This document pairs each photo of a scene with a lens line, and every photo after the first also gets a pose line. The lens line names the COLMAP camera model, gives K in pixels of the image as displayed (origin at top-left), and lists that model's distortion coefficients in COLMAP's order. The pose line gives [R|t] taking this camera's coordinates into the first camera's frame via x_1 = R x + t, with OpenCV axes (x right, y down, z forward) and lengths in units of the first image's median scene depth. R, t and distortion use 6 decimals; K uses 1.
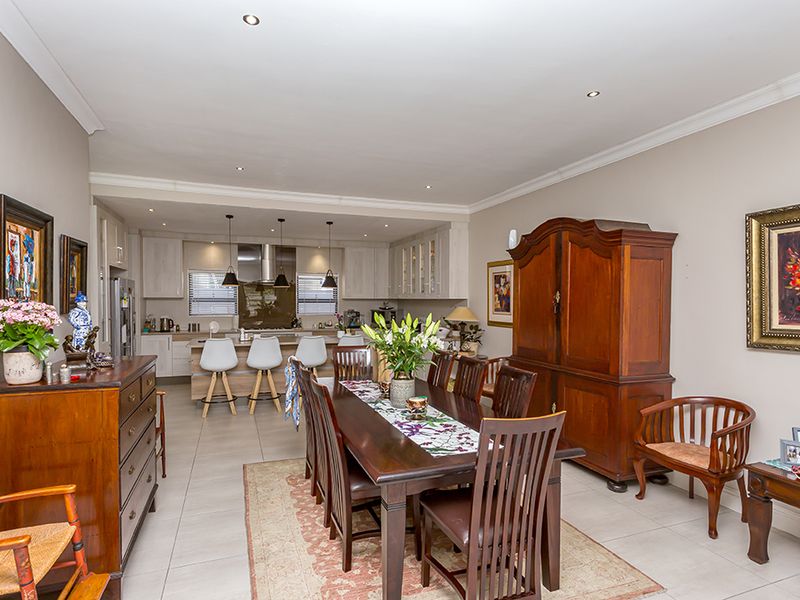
lens RADIAL K [[431.1, 0, 394.0], [0, 431.1, 315.2], [0, 0, 1]] dist [0.000577, 0.000418]
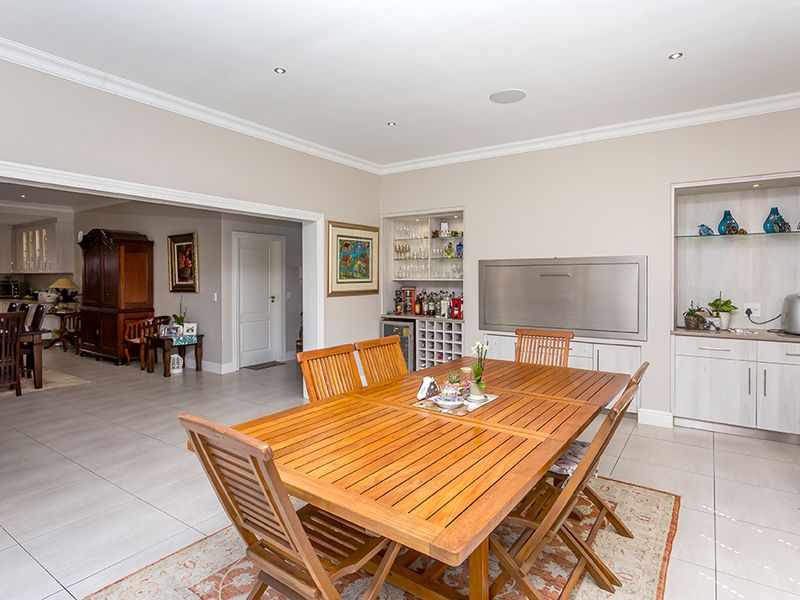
lens RADIAL K [[463.8, 0, 399.9], [0, 463.8, 296.2], [0, 0, 1]] dist [0.007783, 0.000643]
pose [[0.824153, -0.019268, 0.566039, 0.278851], [0.019993, 0.999788, 0.004923, 0.074898], [-0.566014, 0.007260, 0.824364, -1.252479]]
